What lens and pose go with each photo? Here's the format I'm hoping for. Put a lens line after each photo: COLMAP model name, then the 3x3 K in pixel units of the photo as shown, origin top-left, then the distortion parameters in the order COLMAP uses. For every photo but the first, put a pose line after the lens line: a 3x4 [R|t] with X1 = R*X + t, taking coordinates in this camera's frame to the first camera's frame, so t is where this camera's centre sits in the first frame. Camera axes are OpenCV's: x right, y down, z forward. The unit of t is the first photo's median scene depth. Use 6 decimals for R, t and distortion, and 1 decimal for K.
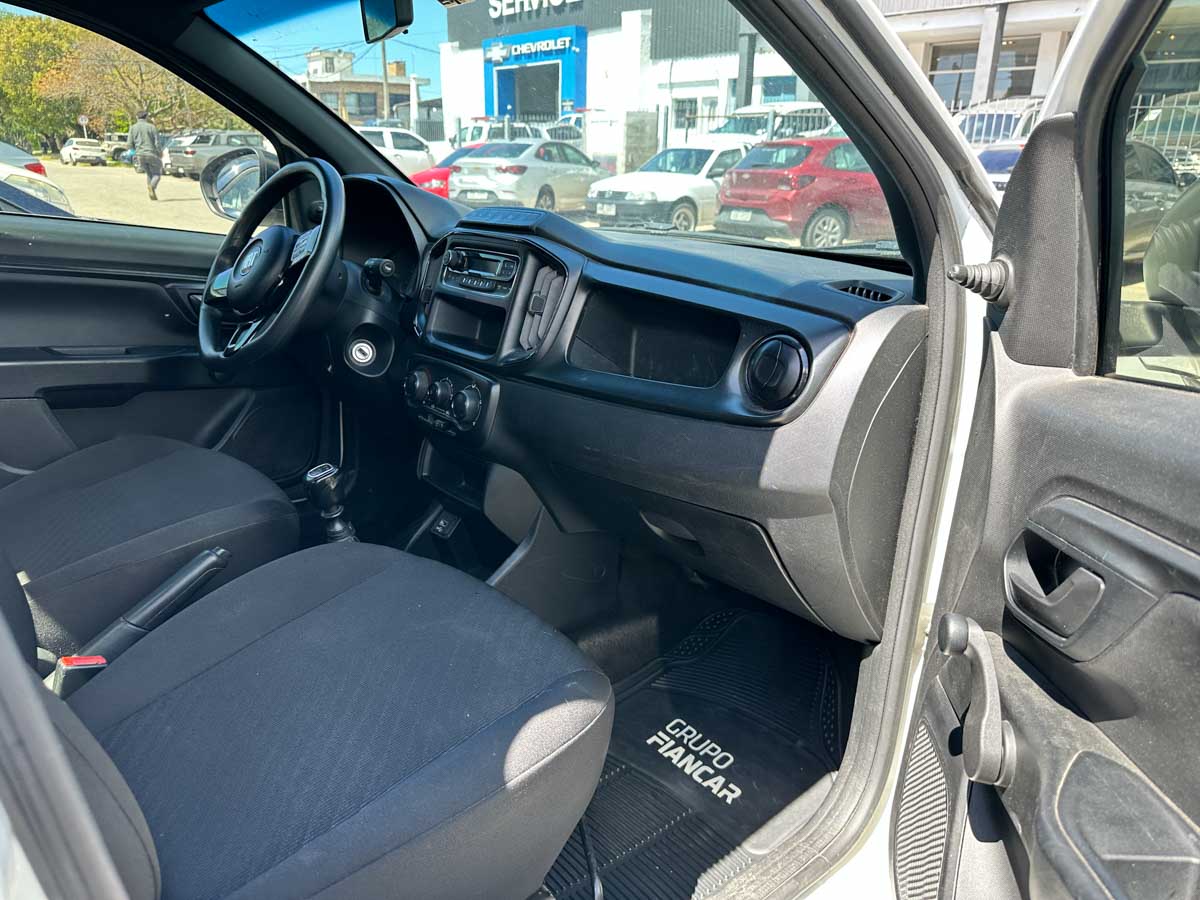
lens RADIAL K [[864.7, 0, 604.3], [0, 864.7, 452.7], [0, 0, 1]] dist [0.030481, -0.038669]
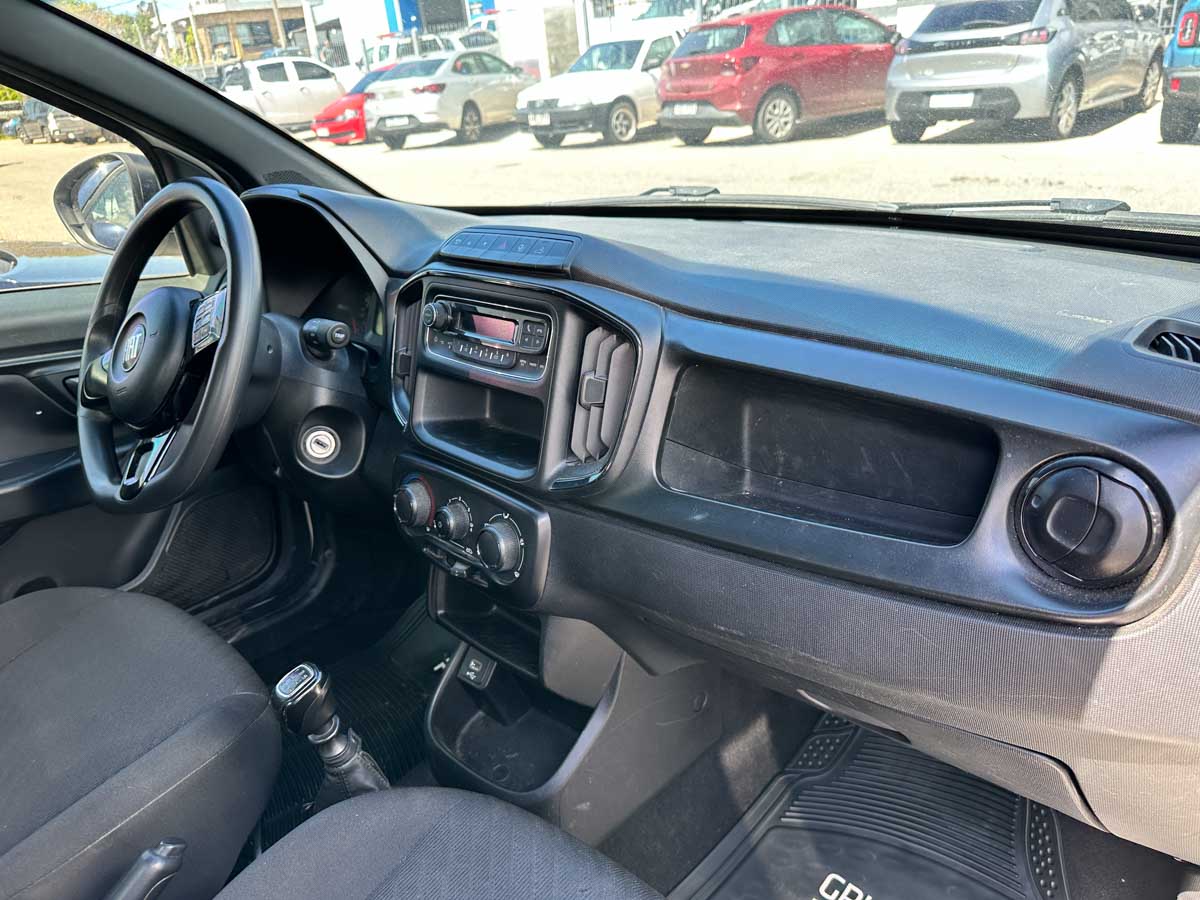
lens RADIAL K [[864.7, 0, 605.0], [0, 864.7, 440.1], [0, 0, 1]] dist [0.030481, -0.038669]
pose [[0.988515, -0.146946, 0.035272, -0.076055], [0.143051, 0.985137, 0.095091, -0.153769], [-0.048721, -0.088953, 0.994843, 0.291071]]
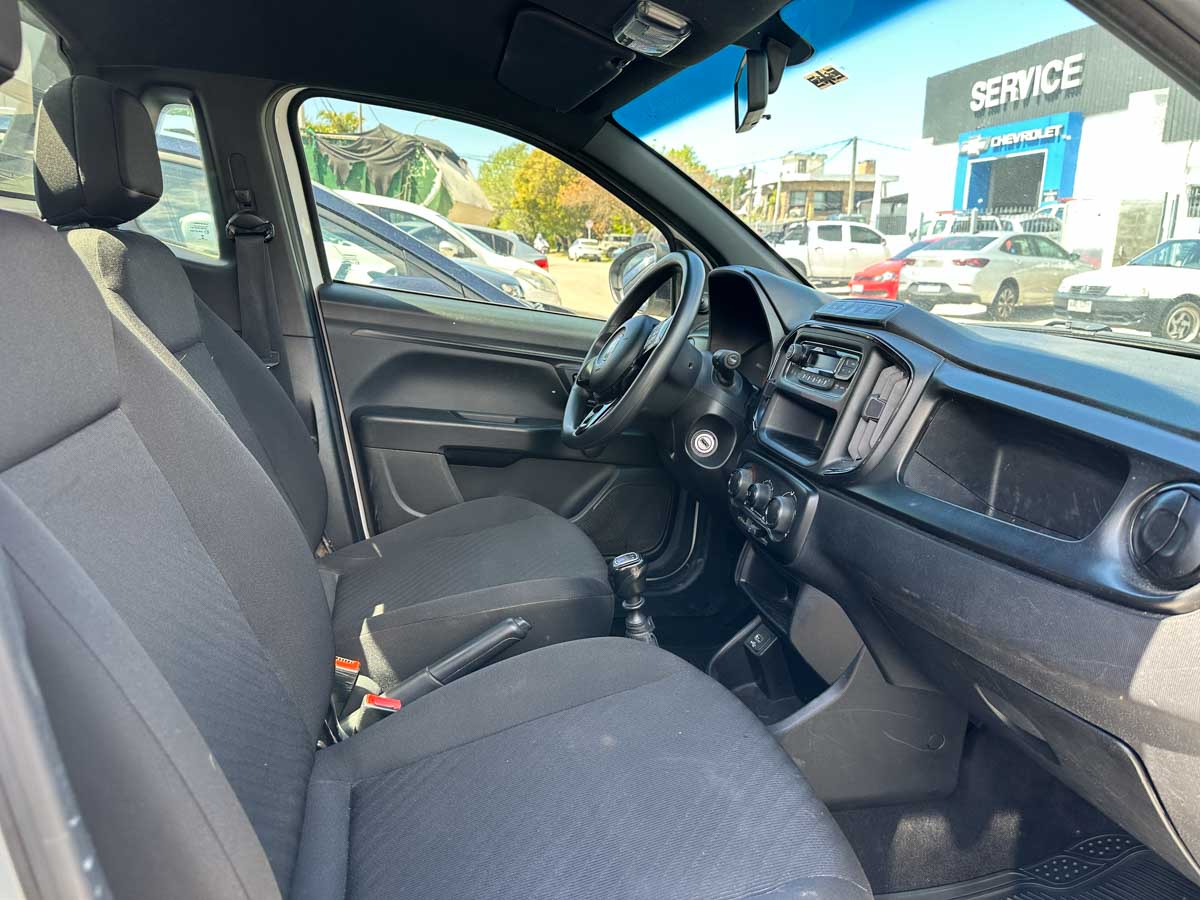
lens RADIAL K [[864.7, 0, 593.5], [0, 864.7, 446.8], [0, 0, 1]] dist [0.030481, -0.038669]
pose [[0.870958, 0.103389, -0.480357, 0.075074], [-0.154444, 0.985667, -0.067882, -0.027222], [0.466454, 0.133311, 0.874442, 0.103590]]
